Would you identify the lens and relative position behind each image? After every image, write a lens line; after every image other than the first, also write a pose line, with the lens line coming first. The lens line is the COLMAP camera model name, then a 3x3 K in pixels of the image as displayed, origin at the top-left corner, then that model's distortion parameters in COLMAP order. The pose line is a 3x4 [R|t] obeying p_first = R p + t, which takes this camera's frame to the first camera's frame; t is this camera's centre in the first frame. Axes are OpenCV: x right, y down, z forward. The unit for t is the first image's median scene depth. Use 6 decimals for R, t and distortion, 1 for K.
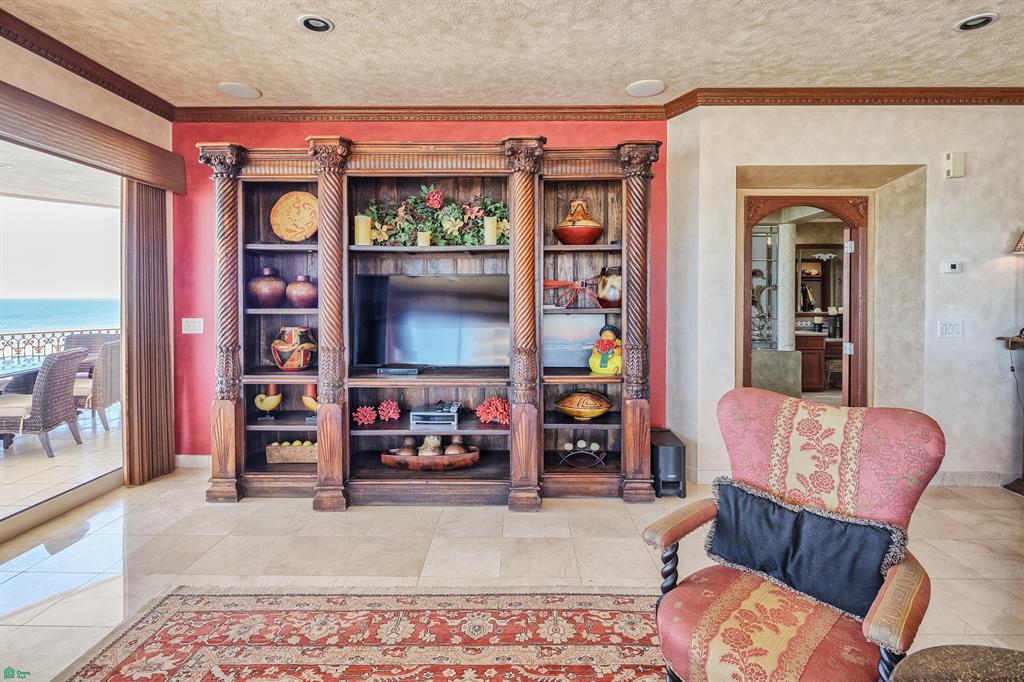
lens RADIAL K [[495.4, 0, 511.3], [0, 495.4, 300.7], [0, 0, 1]] dist [0.002271, -0.002661]
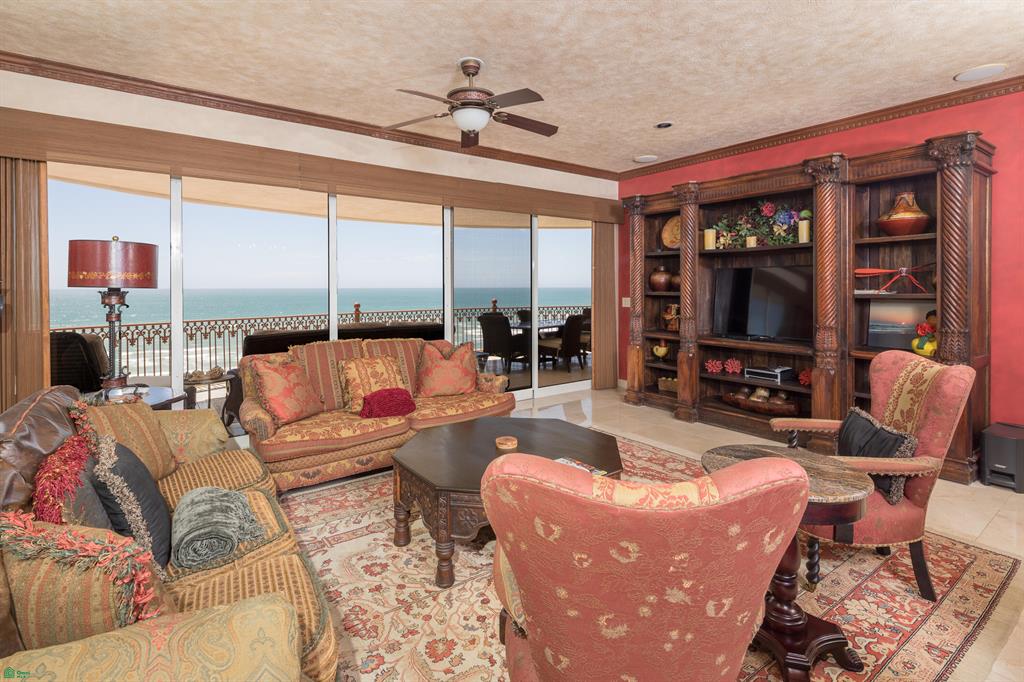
lens RADIAL K [[495.4, 0, 516.5], [0, 495.4, 294.0], [0, 0, 1]] dist [0.002271, -0.002661]
pose [[0.610197, 0.011656, -0.792164, 0.510905], [-0.004925, 0.999928, 0.010919, 0.008168], [0.792235, -0.002762, 0.610210, -0.349053]]
